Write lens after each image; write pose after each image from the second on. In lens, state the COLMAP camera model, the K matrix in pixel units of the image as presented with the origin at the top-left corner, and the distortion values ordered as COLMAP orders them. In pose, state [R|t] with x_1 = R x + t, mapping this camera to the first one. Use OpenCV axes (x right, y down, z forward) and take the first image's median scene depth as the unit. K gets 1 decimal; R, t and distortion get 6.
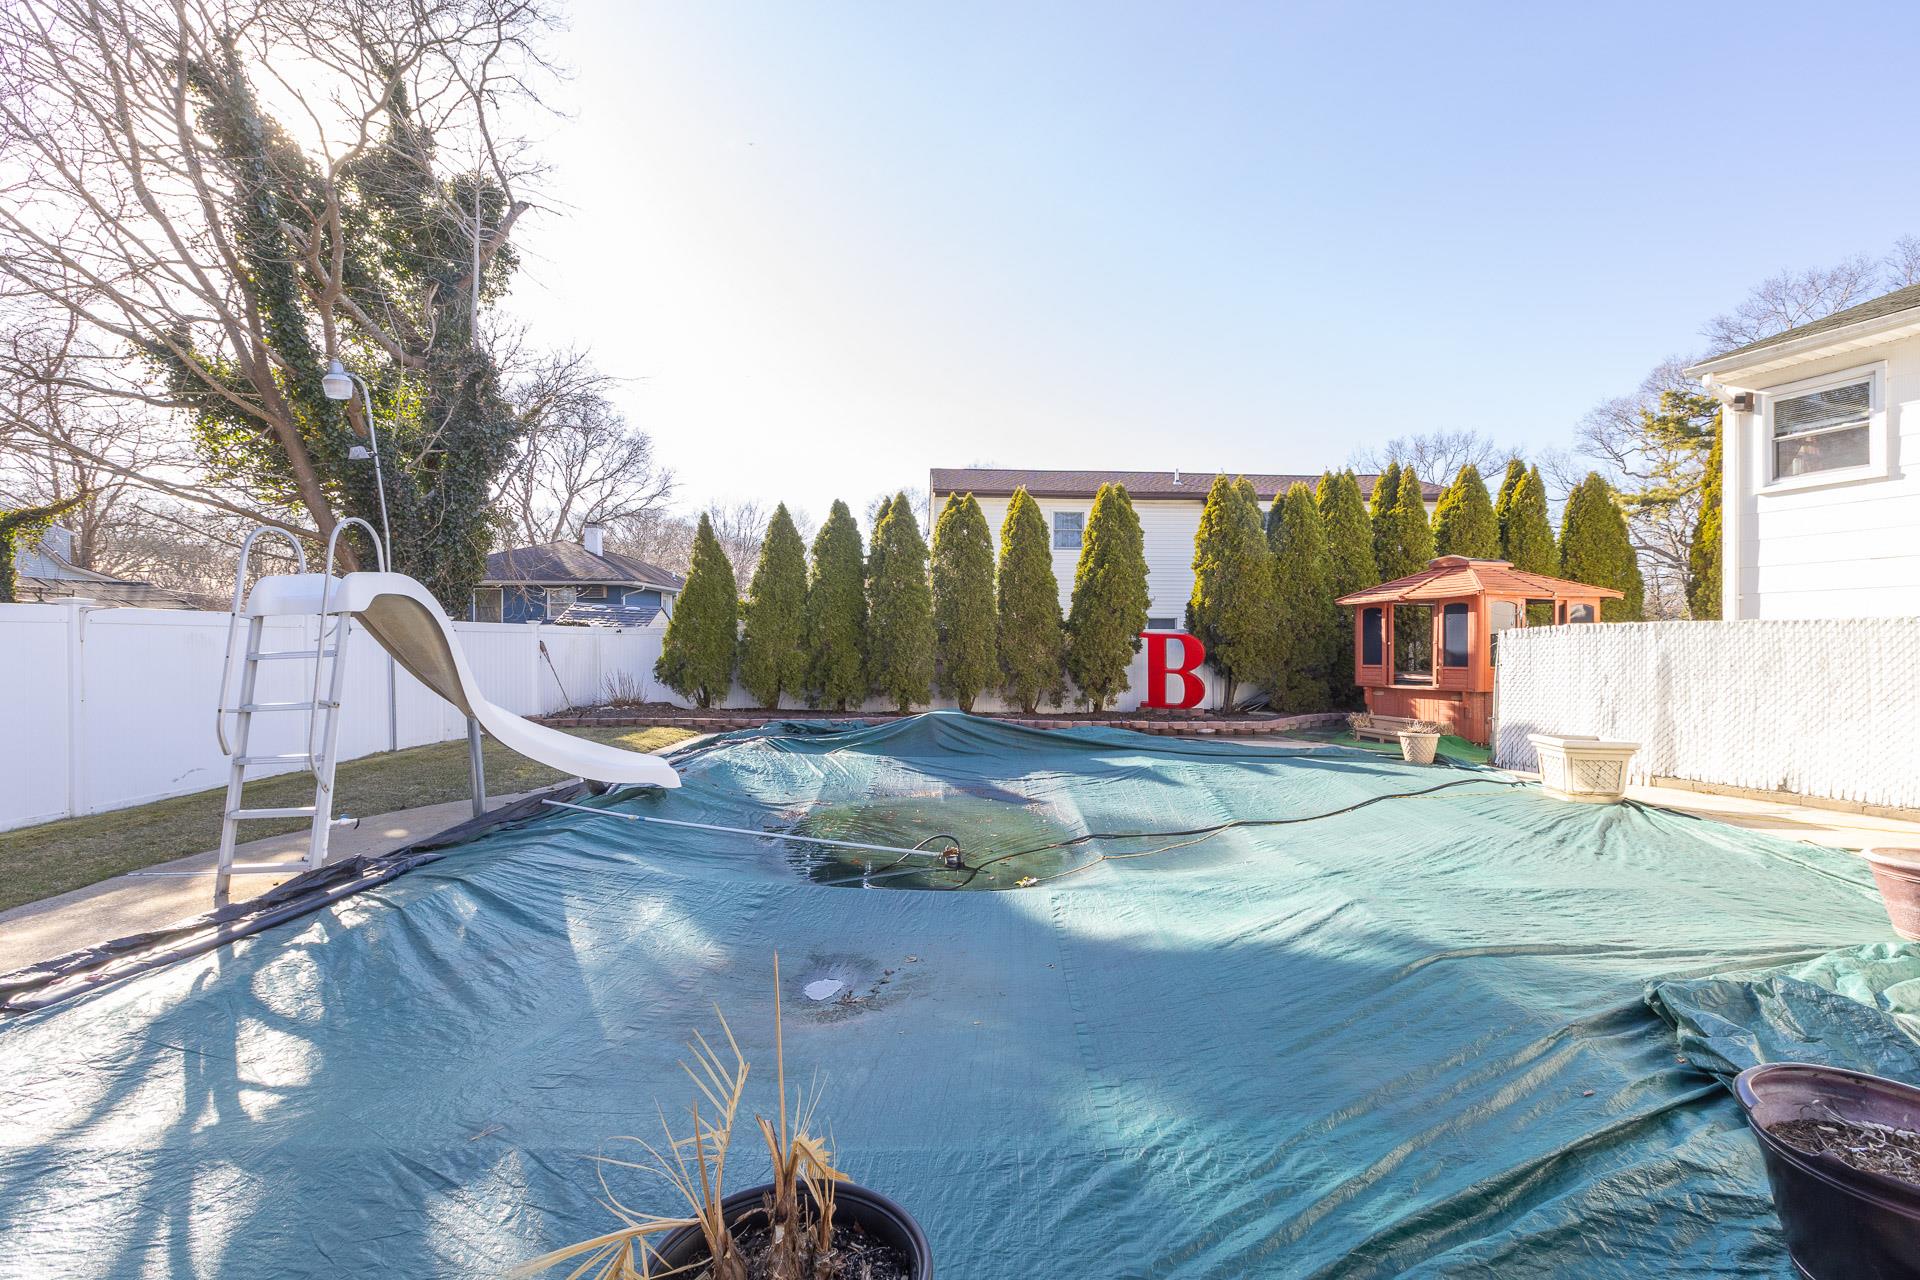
lens RADIAL K [[851.9, 0, 971.1], [0, 851.9, 644.3], [0, 0, 1]] dist [0.000760, 0.000557]
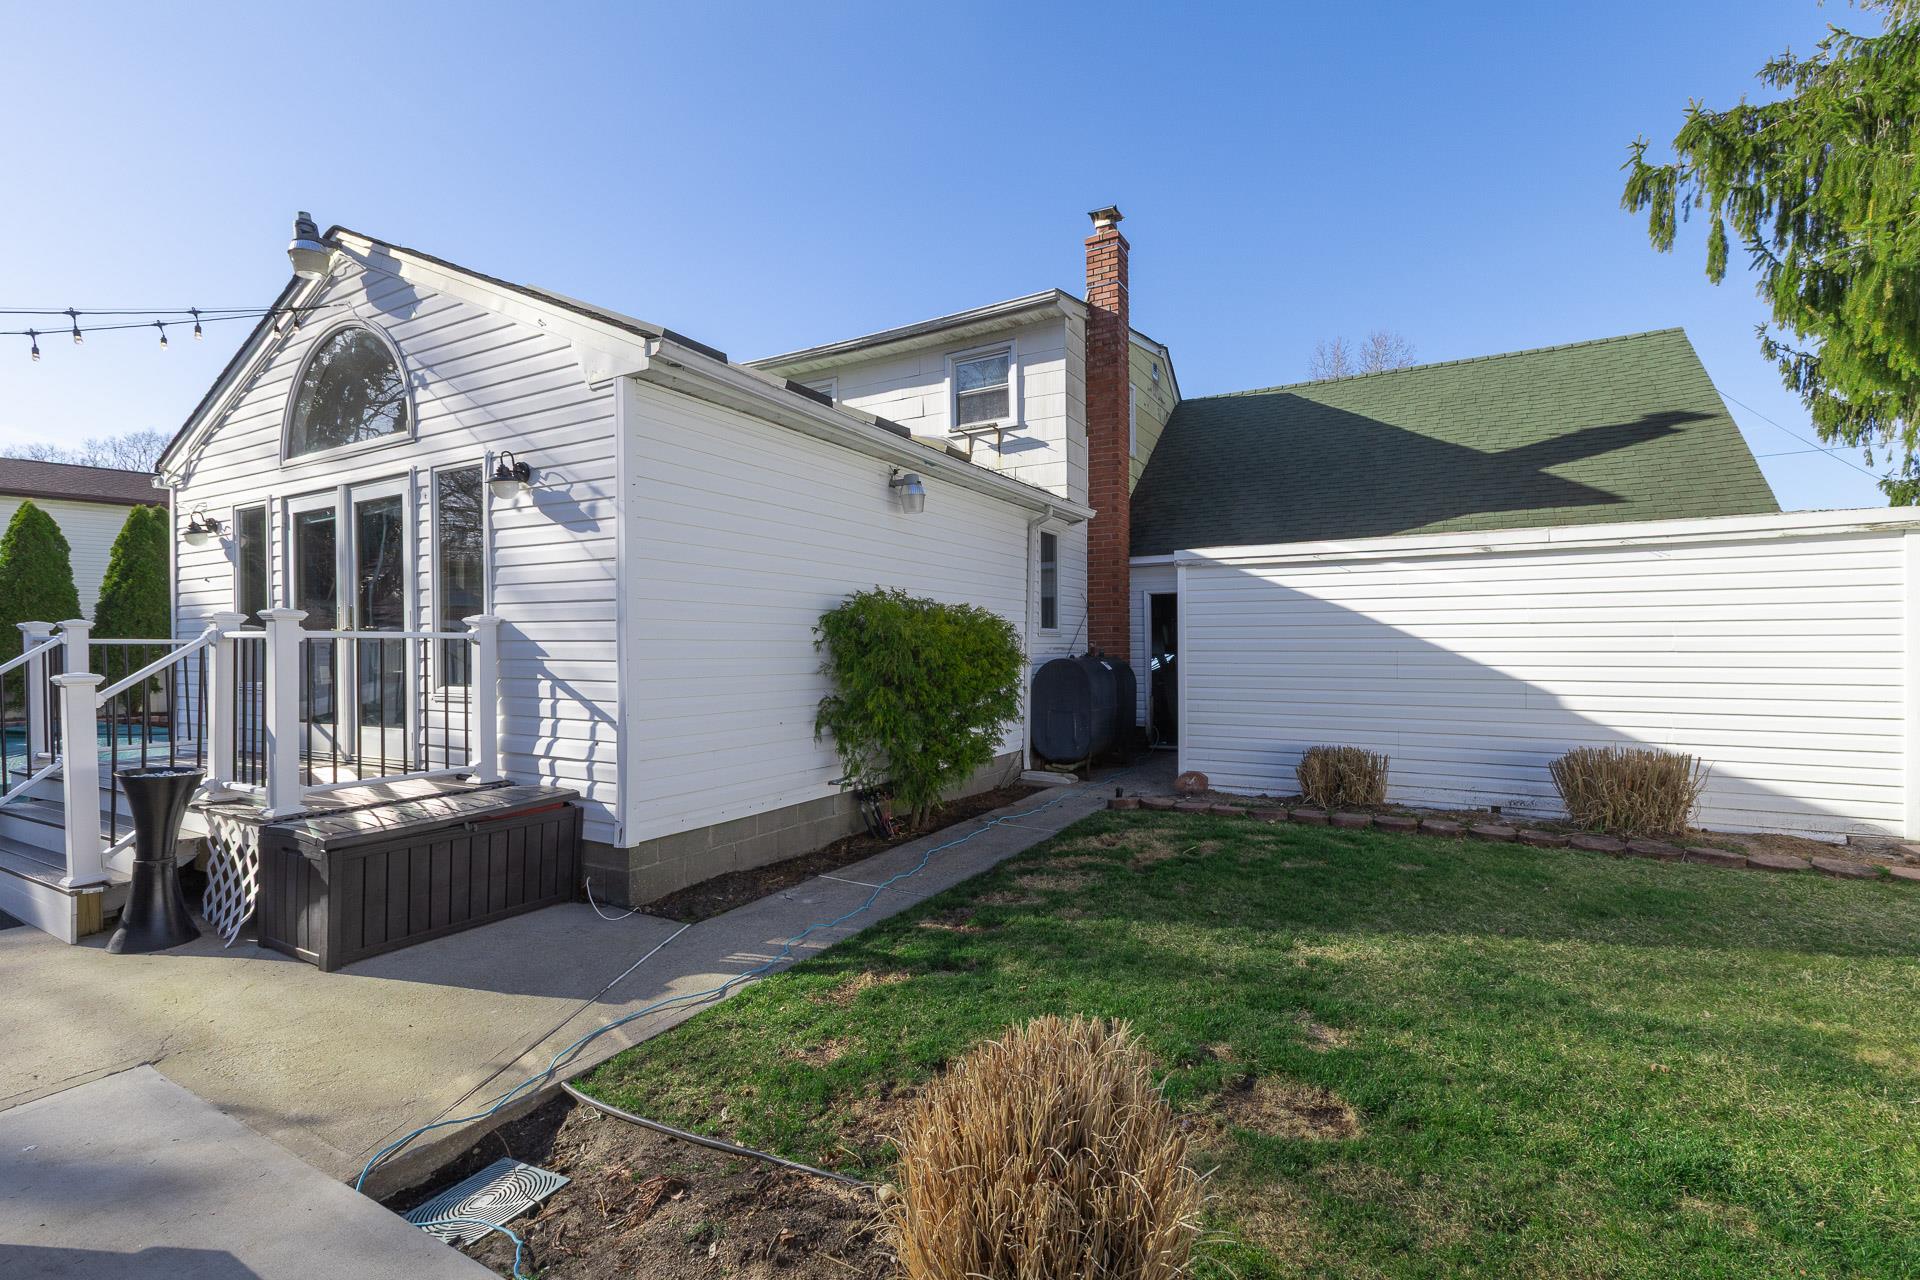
lens RADIAL K [[851.9, 0, 960.6], [0, 851.9, 640.3], [0, 0, 1]] dist [0.000760, 0.000557]
pose [[0.752130, -0.001687, 0.659012, 0.237737], [0.010599, 0.999898, -0.009537, 0.007202], [-0.658929, 0.014158, 0.752072, -0.535919]]
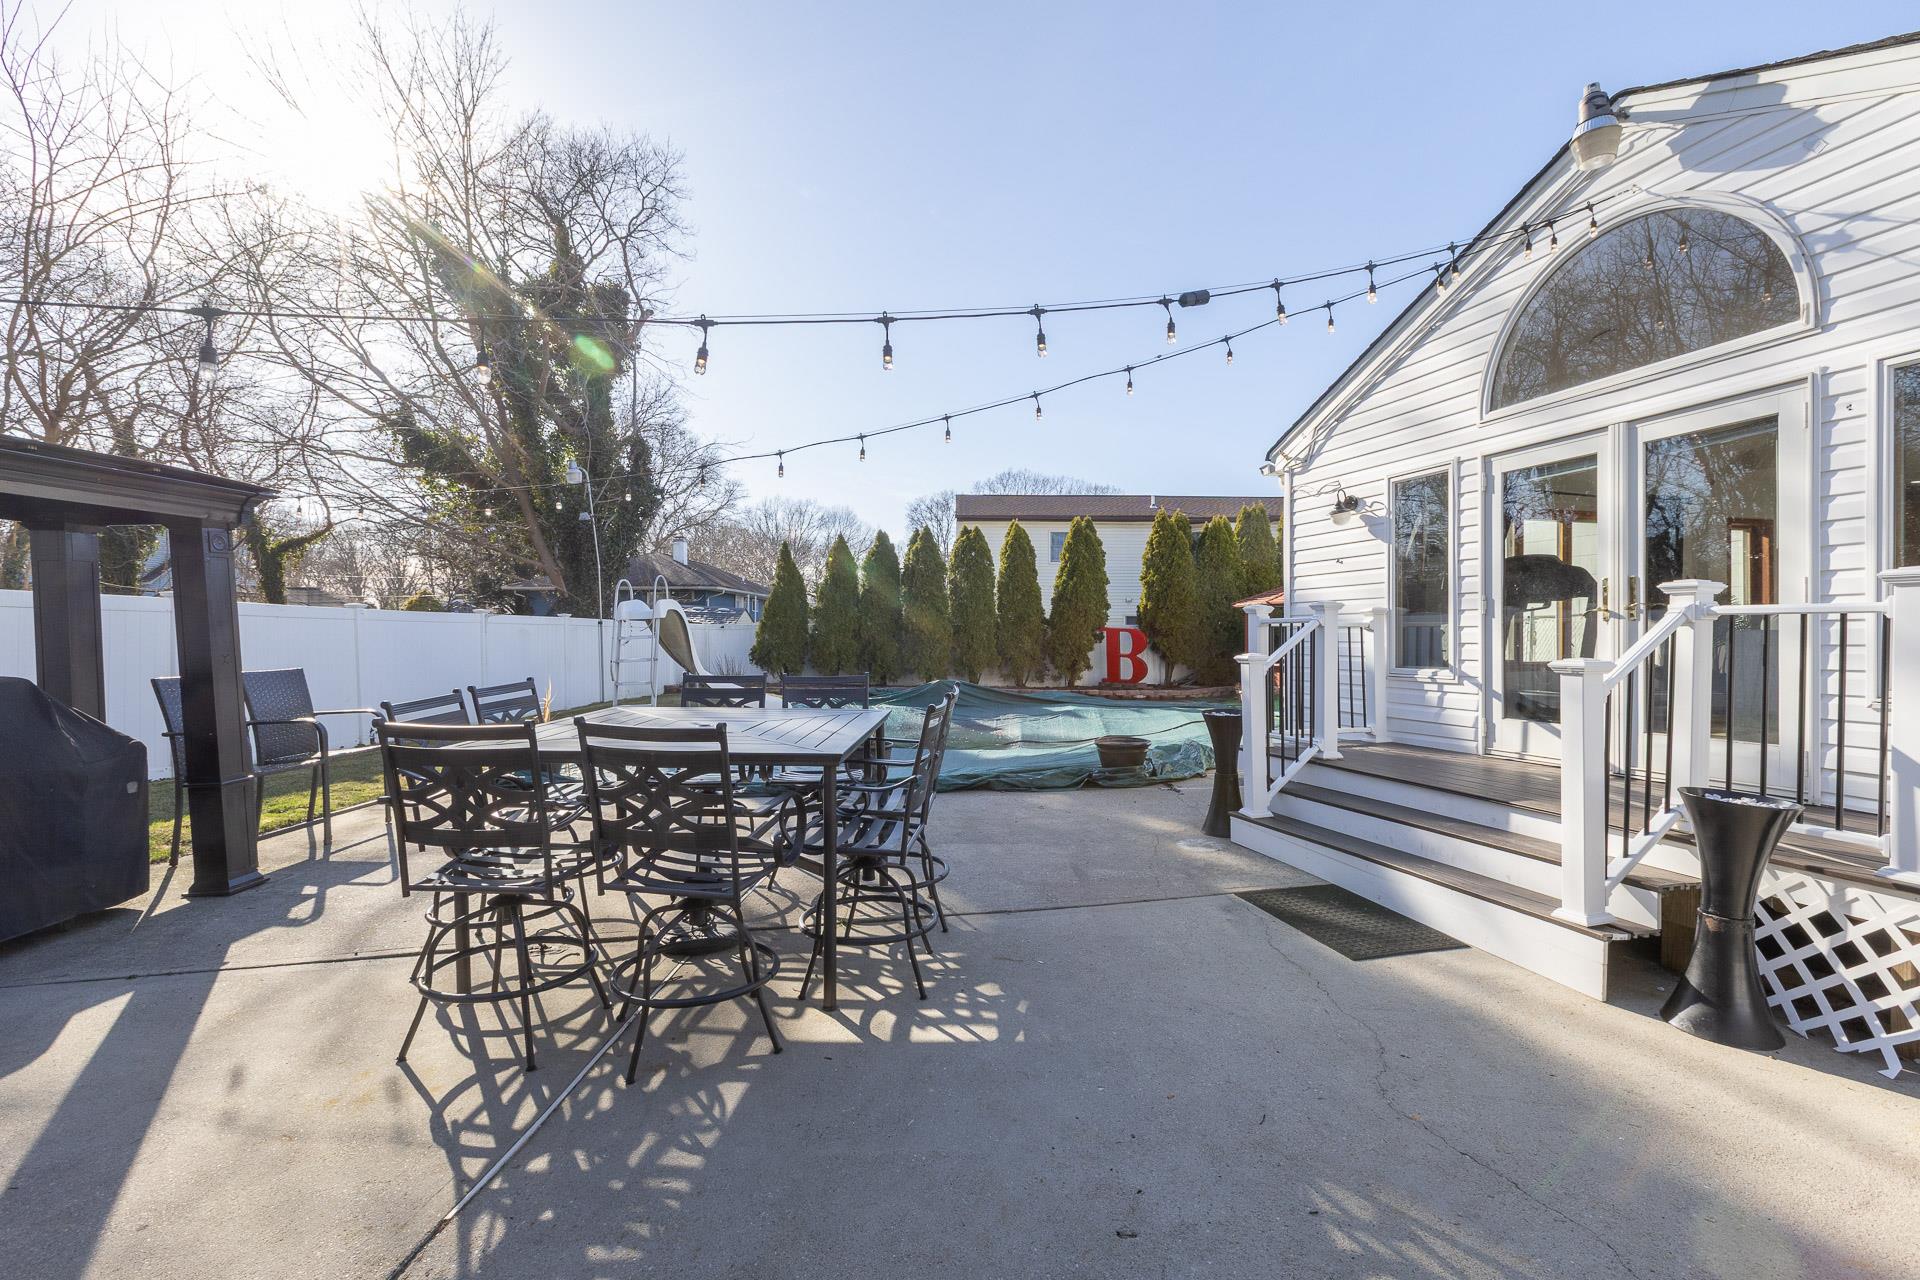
lens RADIAL K [[851.9, 0, 963.6], [0, 851.9, 640.2], [0, 0, 1]] dist [0.000760, 0.000557]
pose [[0.998019, -0.000611, -0.062906, 0.065840], [0.000566, 1.000000, -0.000737, 0.007721], [0.062906, 0.000700, 0.998019, -0.378381]]
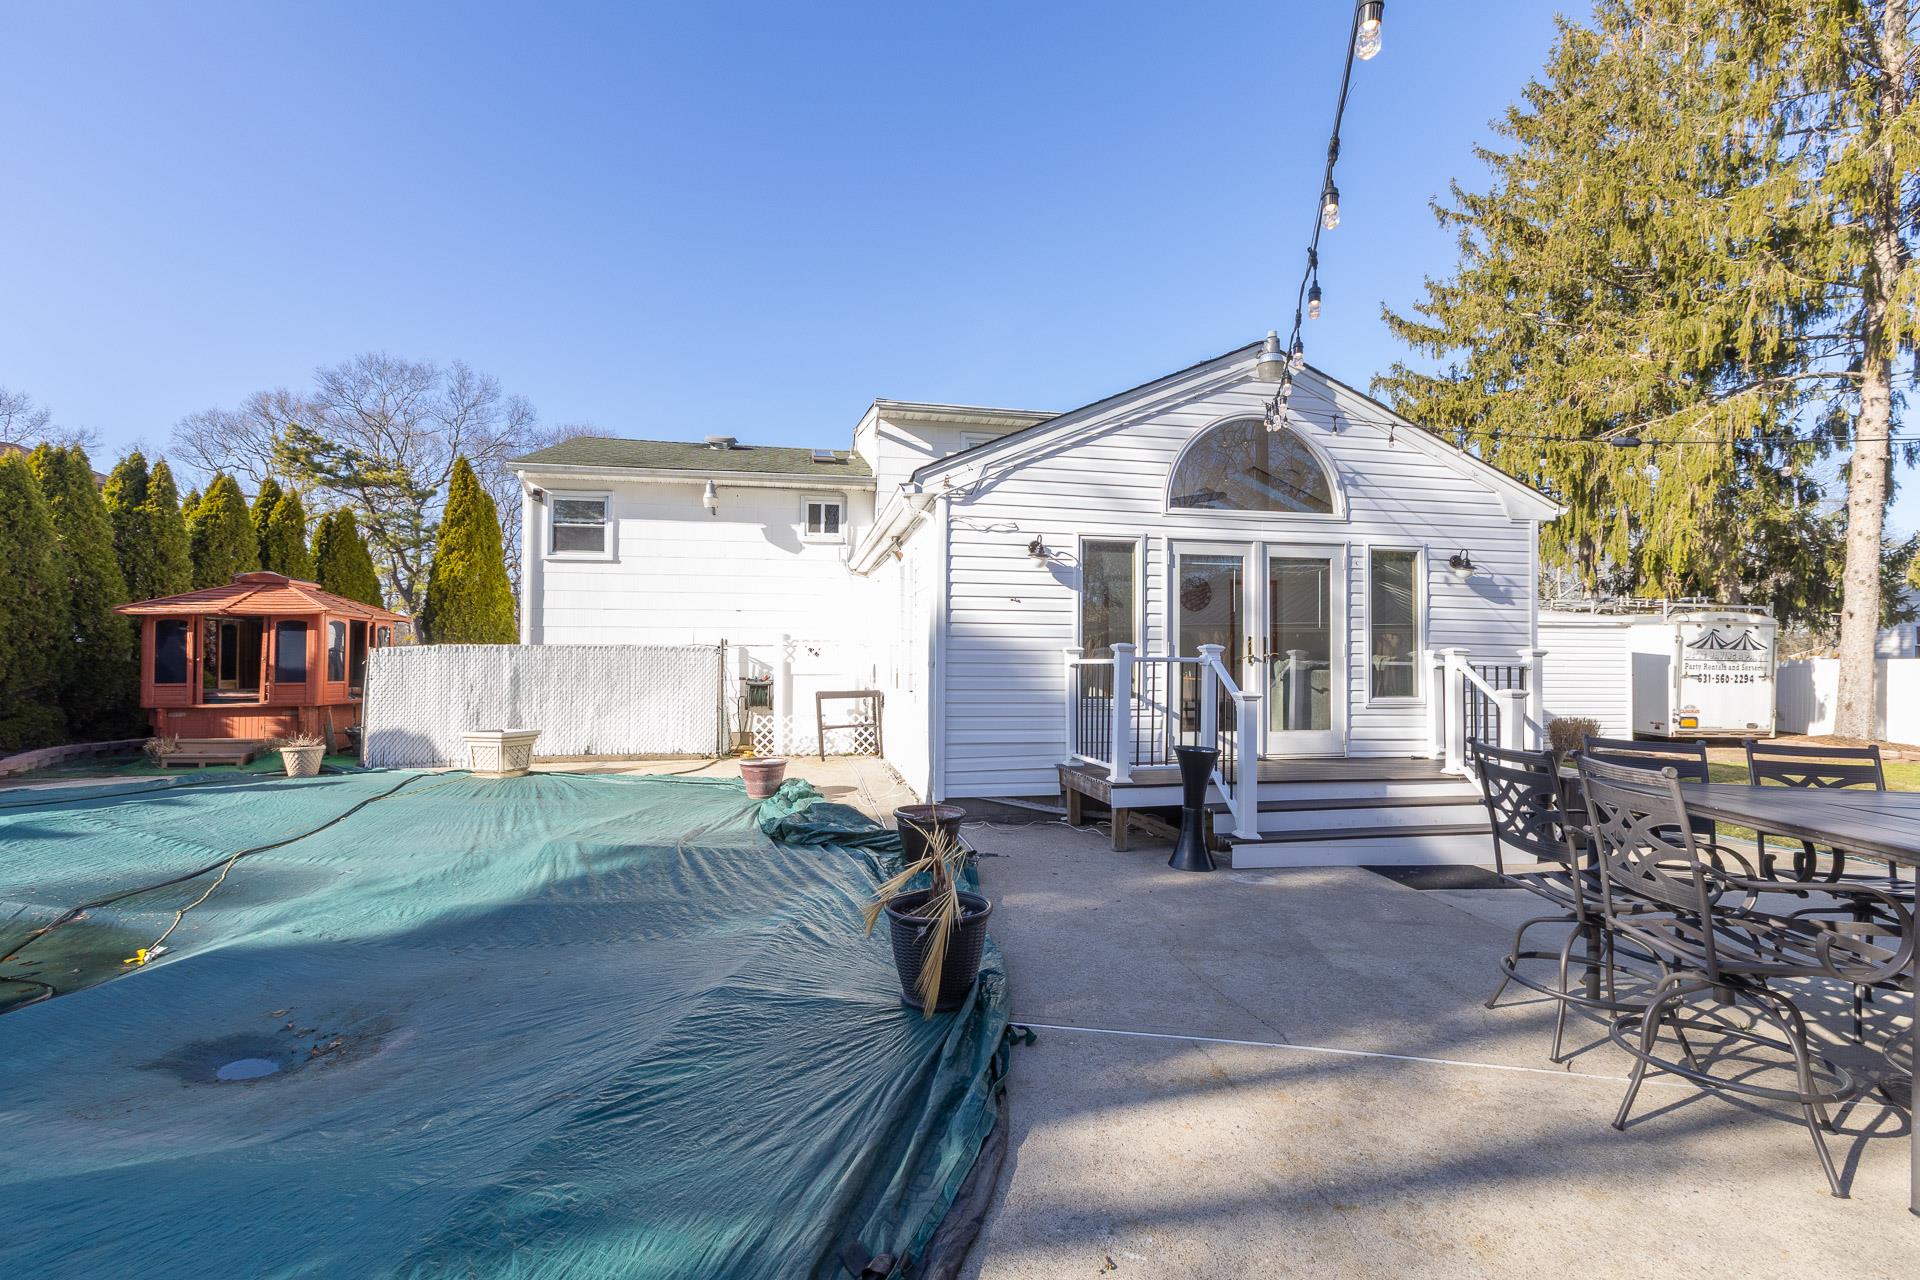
lens RADIAL K [[851.9, 0, 948.8], [0, 851.9, 643.8], [0, 0, 1]] dist [0.000760, 0.000557]
pose [[0.152950, 0.020784, 0.988015, -0.235027], [-0.001841, 0.999783, -0.020747, -0.000250], [-0.988232, 0.001355, 0.152955, 0.045760]]
